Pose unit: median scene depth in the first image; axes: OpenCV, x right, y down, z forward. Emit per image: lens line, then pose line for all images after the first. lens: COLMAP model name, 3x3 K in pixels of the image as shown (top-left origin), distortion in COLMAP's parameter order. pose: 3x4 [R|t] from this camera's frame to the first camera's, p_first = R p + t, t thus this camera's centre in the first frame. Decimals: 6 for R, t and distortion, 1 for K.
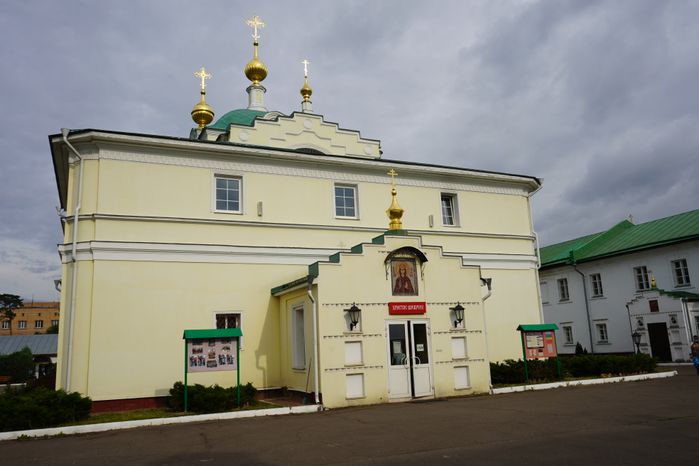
lens RADIAL K [[547.3, 0, 349.5], [0, 547.3, 233.0], [0, 0, 1]] dist [-0.003496, 0.001345]
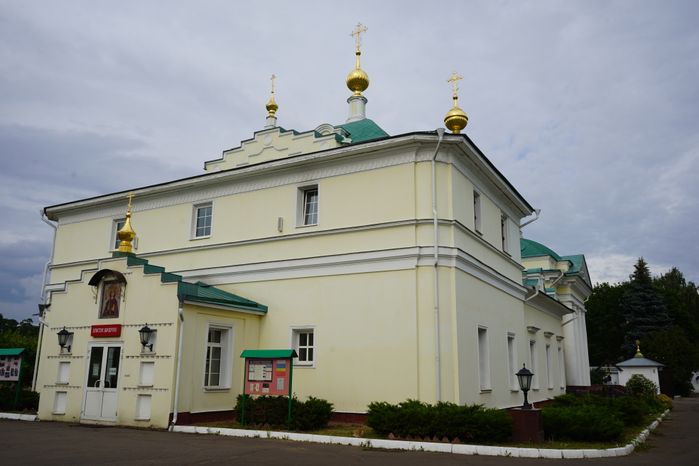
lens RADIAL K [[586.6, 0, 349.5], [0, 586.6, 233.0], [0, 0, 1]] dist [-0.002091, 0.003443]
pose [[0.590167, -0.139190, -0.795191, 1.225819], [0.126585, 0.988795, -0.079130, 0.100100], [0.797295, -0.053960, 0.601174, 0.709943]]
